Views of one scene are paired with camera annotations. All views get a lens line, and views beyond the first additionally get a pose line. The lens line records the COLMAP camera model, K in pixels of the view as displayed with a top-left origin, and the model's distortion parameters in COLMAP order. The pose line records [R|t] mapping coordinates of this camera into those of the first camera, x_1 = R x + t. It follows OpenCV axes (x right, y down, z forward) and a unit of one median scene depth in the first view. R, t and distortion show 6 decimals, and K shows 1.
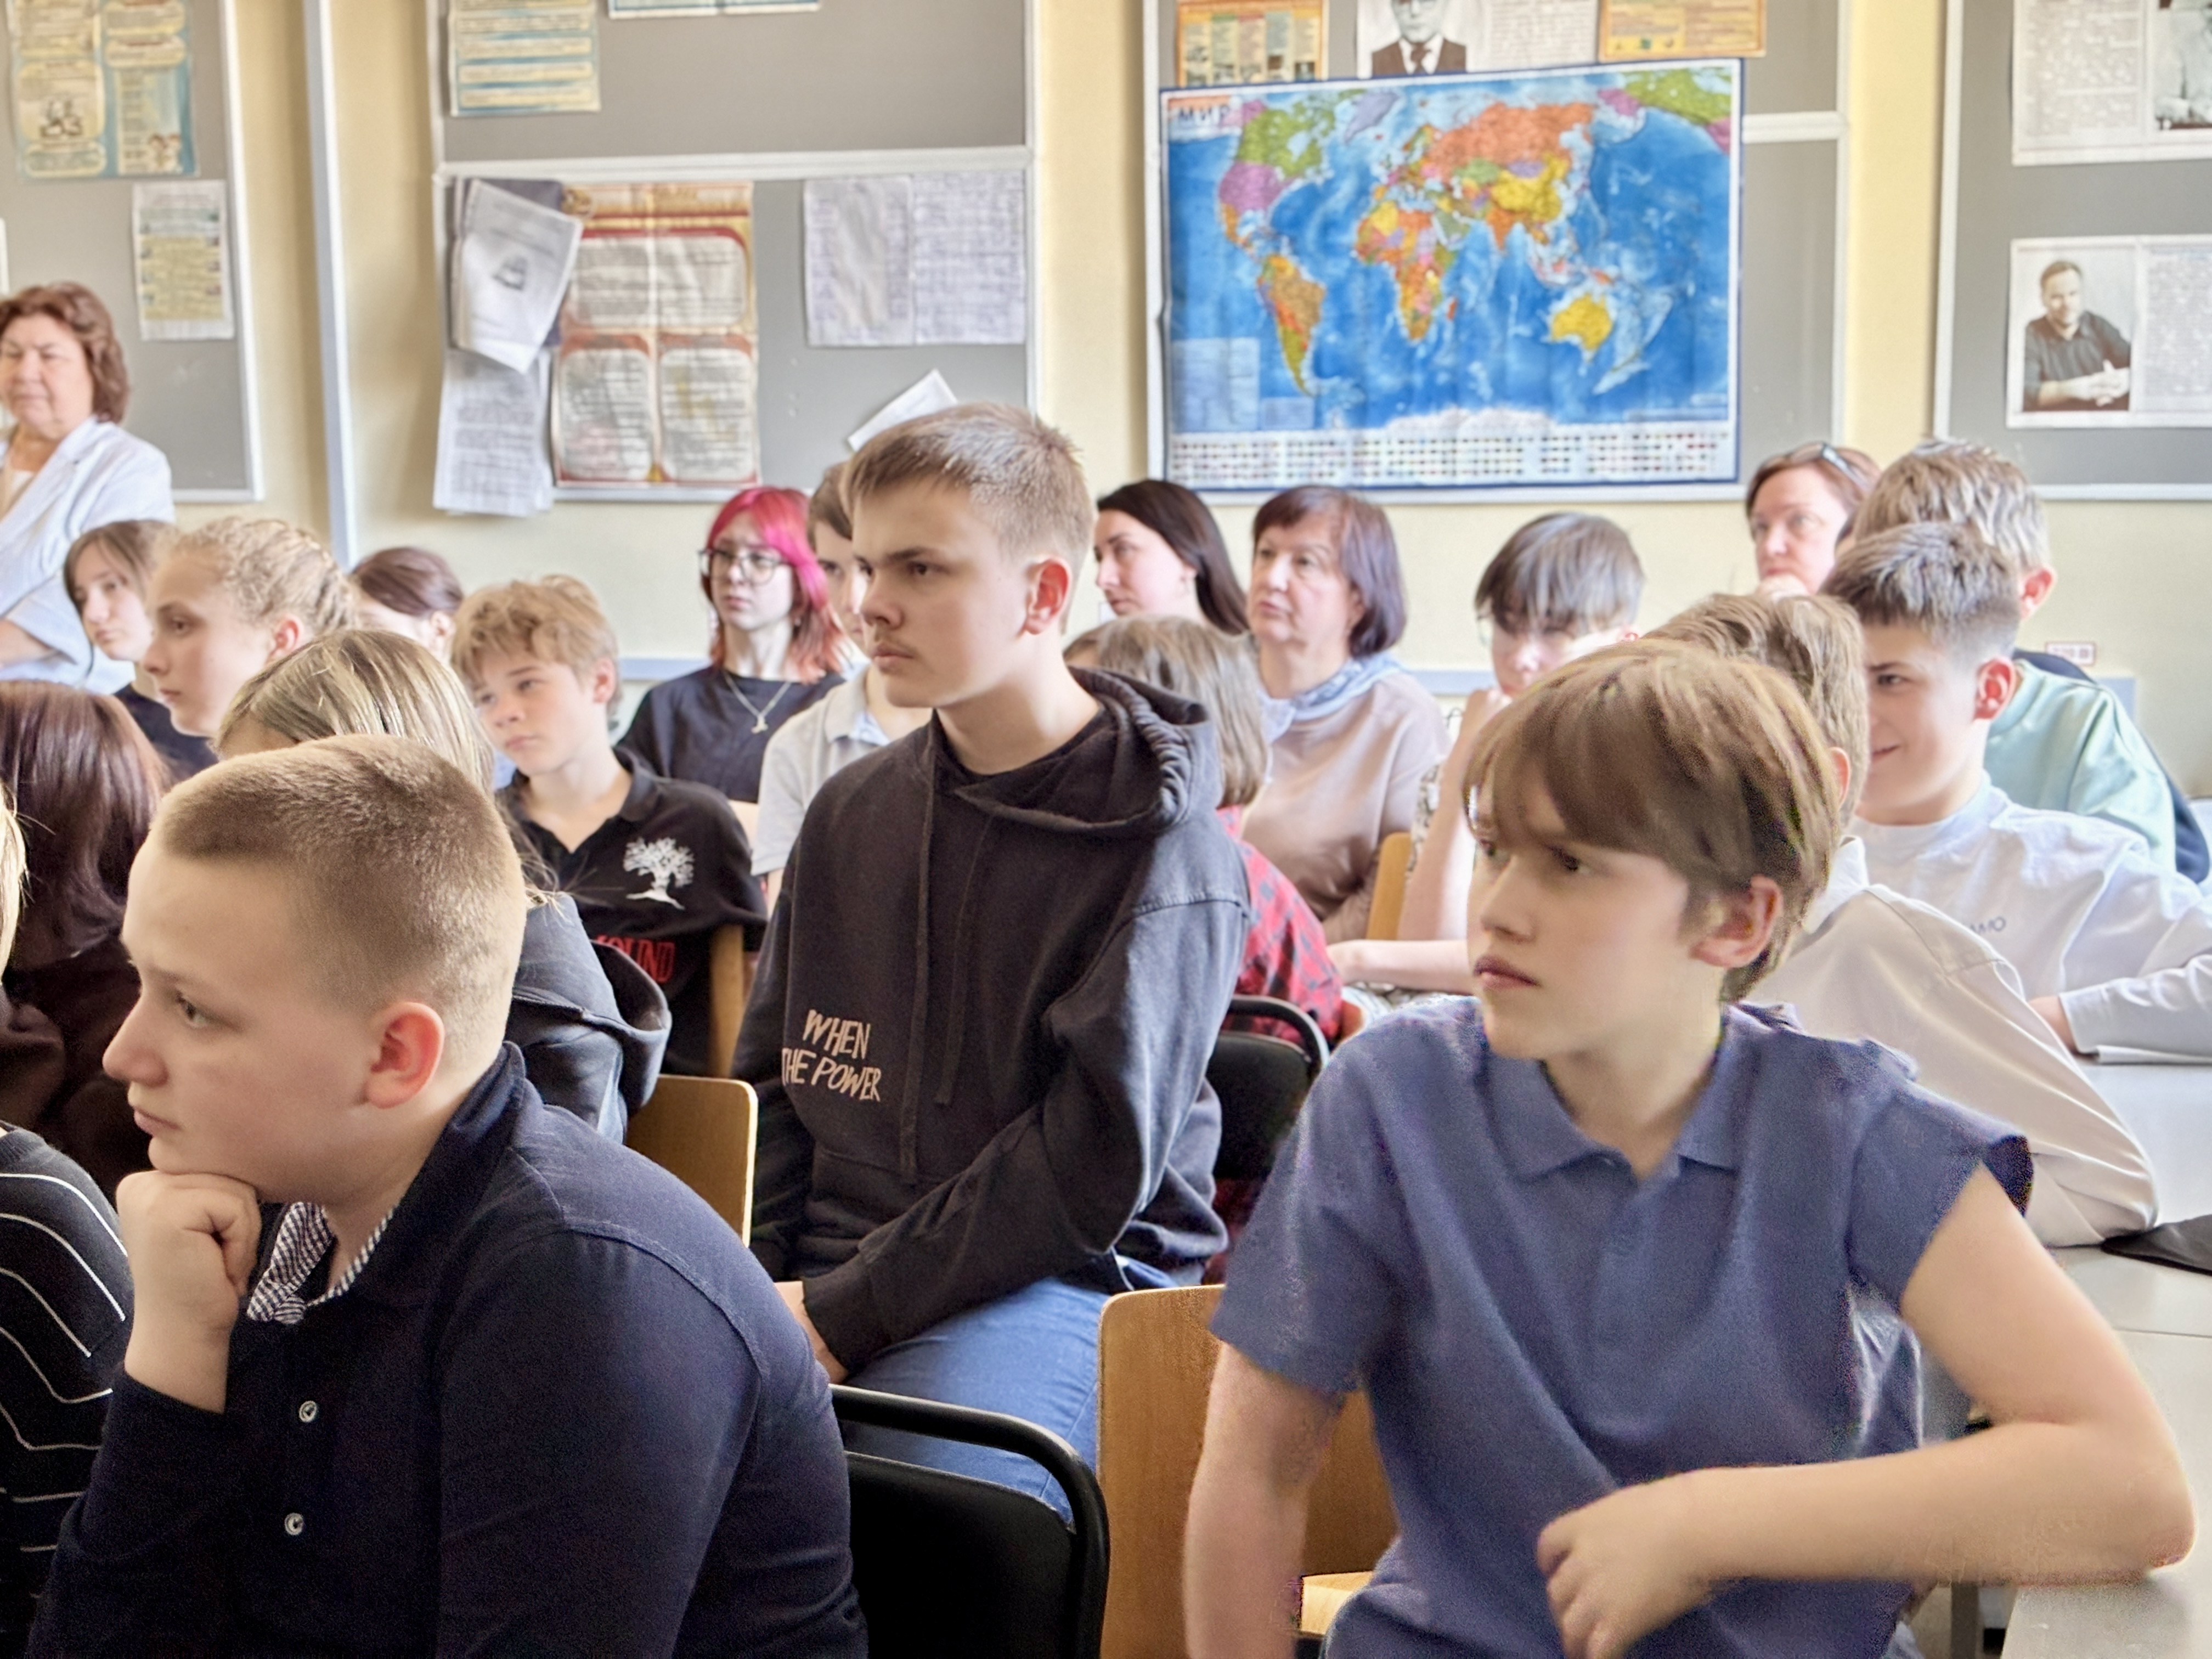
lens RADIAL K [[3341.3, 0, 1105.8], [0, 3341.3, 825.5], [0, 0, 1]] dist [0.036834, 0.000000]
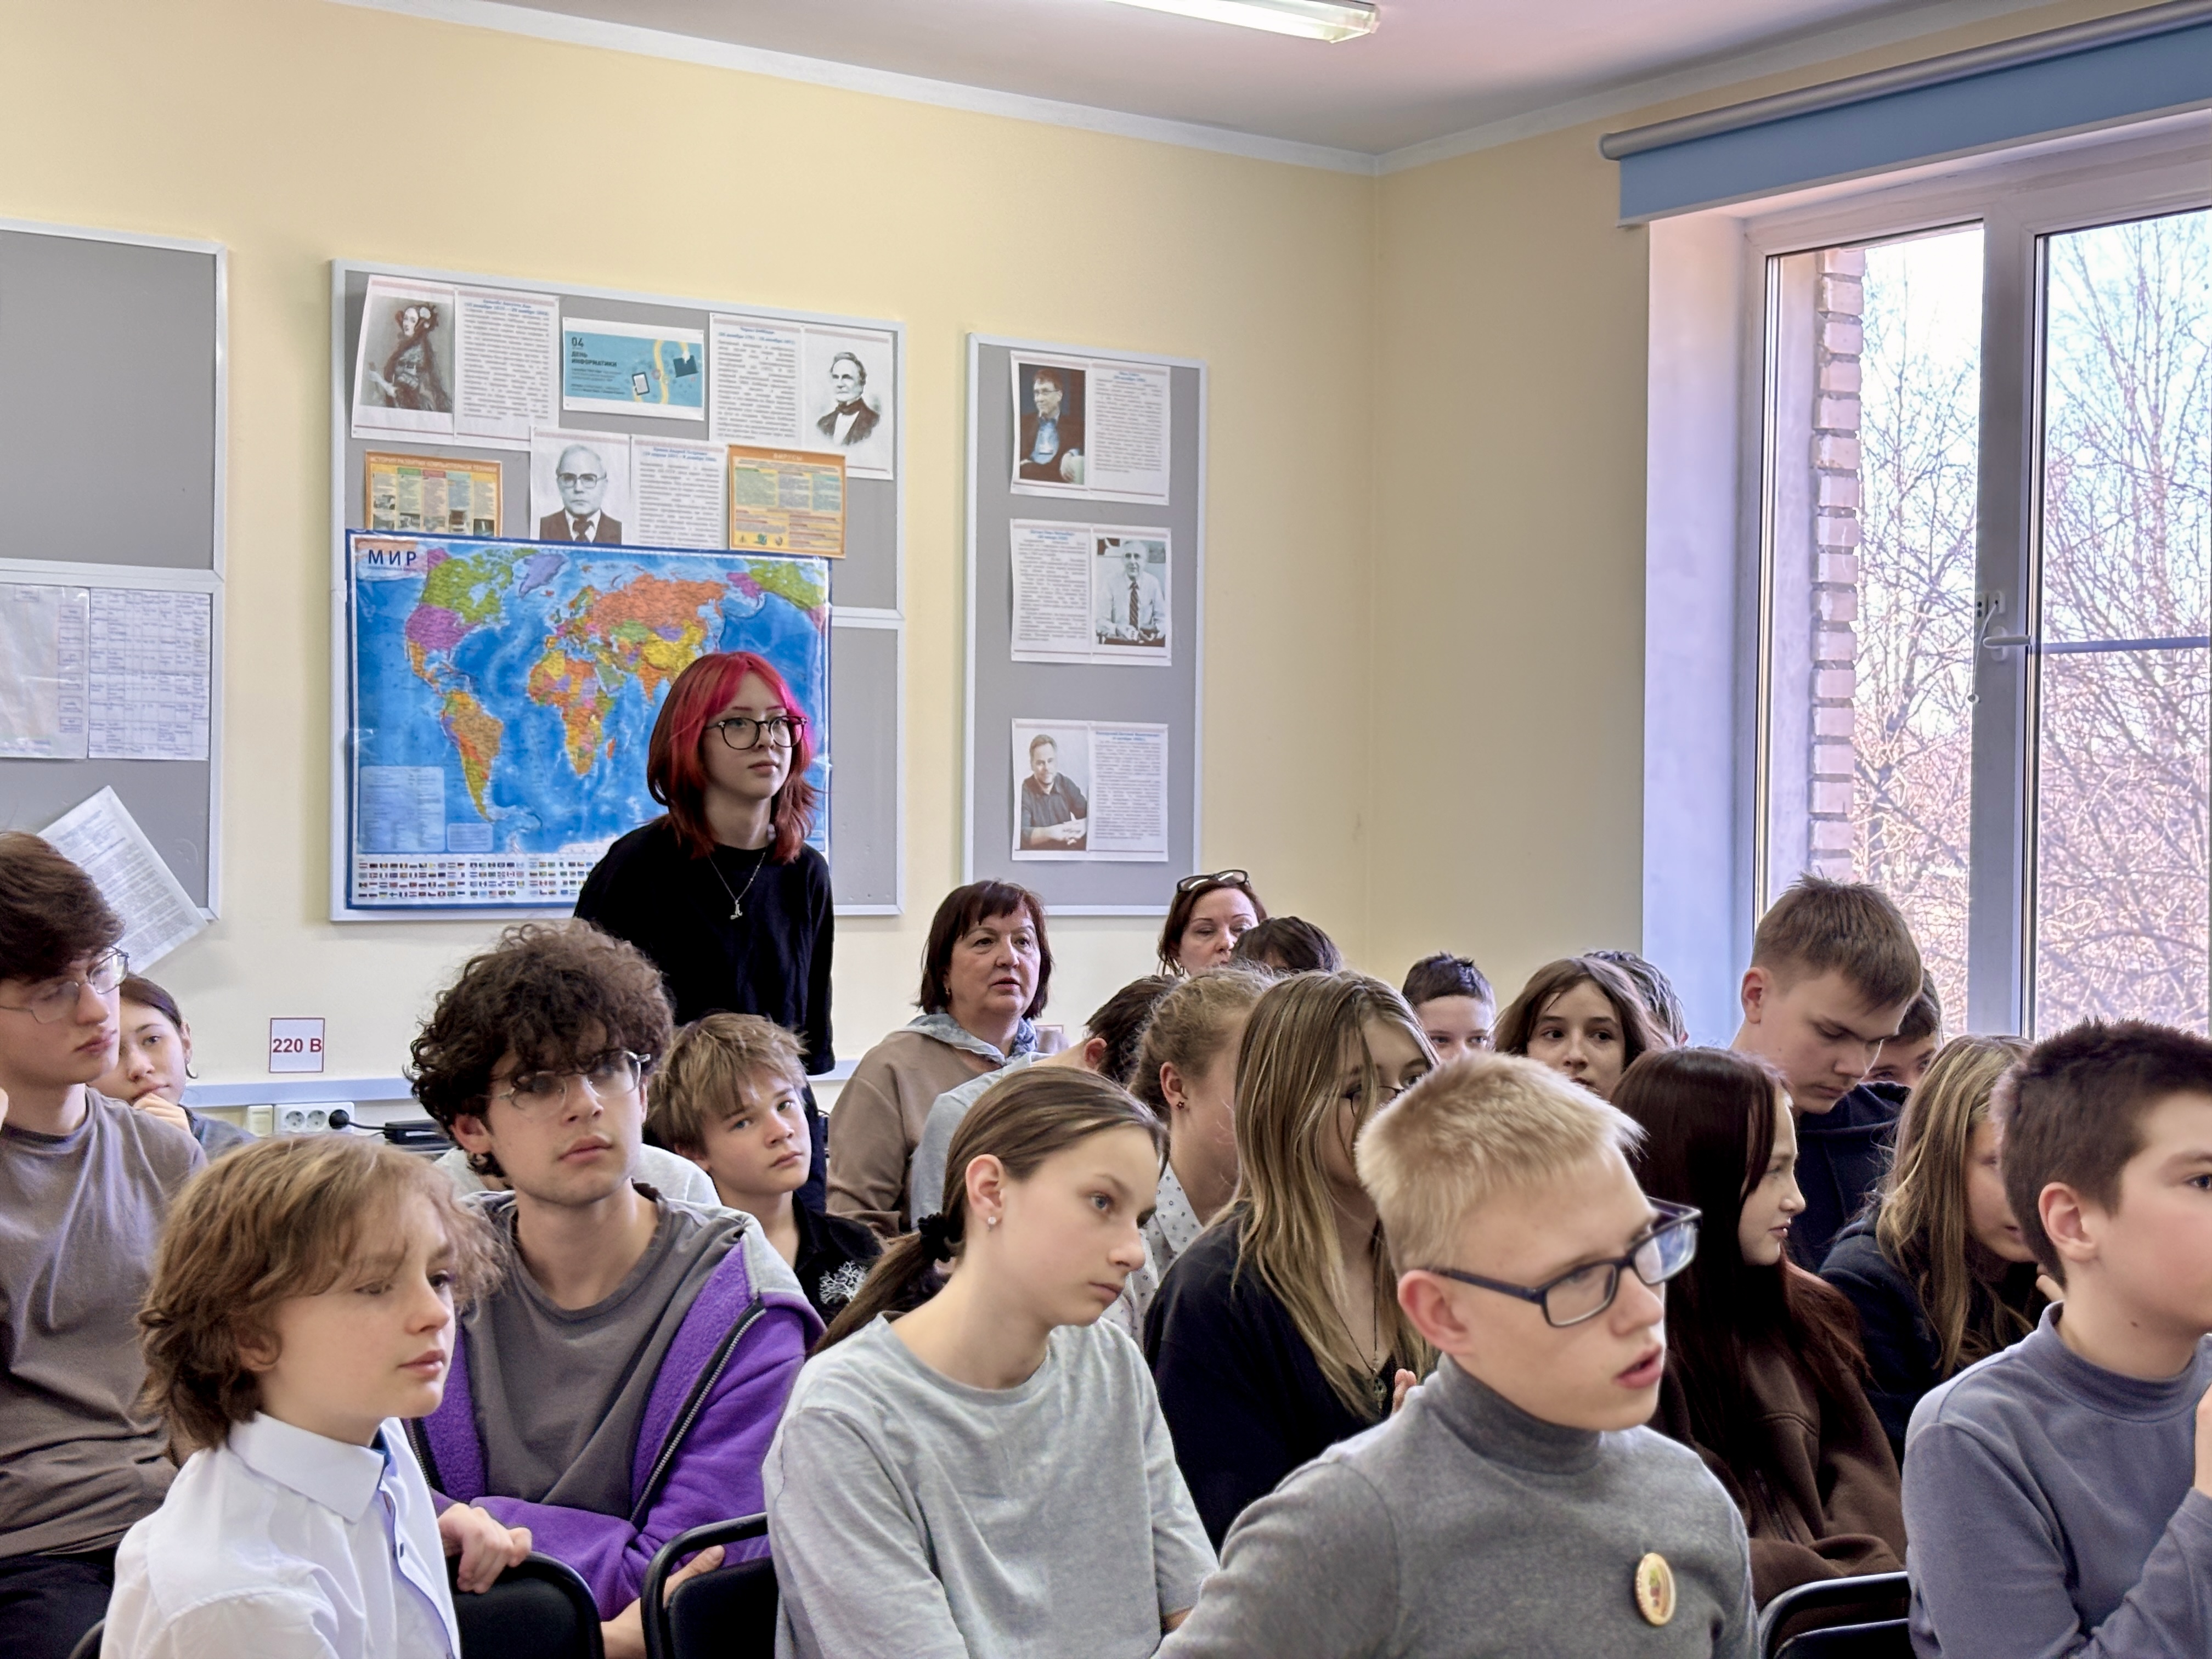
lens RADIAL K [[3341.3, 0, 1105.7], [0, 3341.3, 836.6], [0, 0, 1]] dist [0.036834, 0.000000]
pose [[0.595100, 0.021912, 0.803353, -0.700213], [0.083094, 0.992593, -0.088627, -0.010613], [-0.799344, 0.119496, 0.588872, 0.201631]]
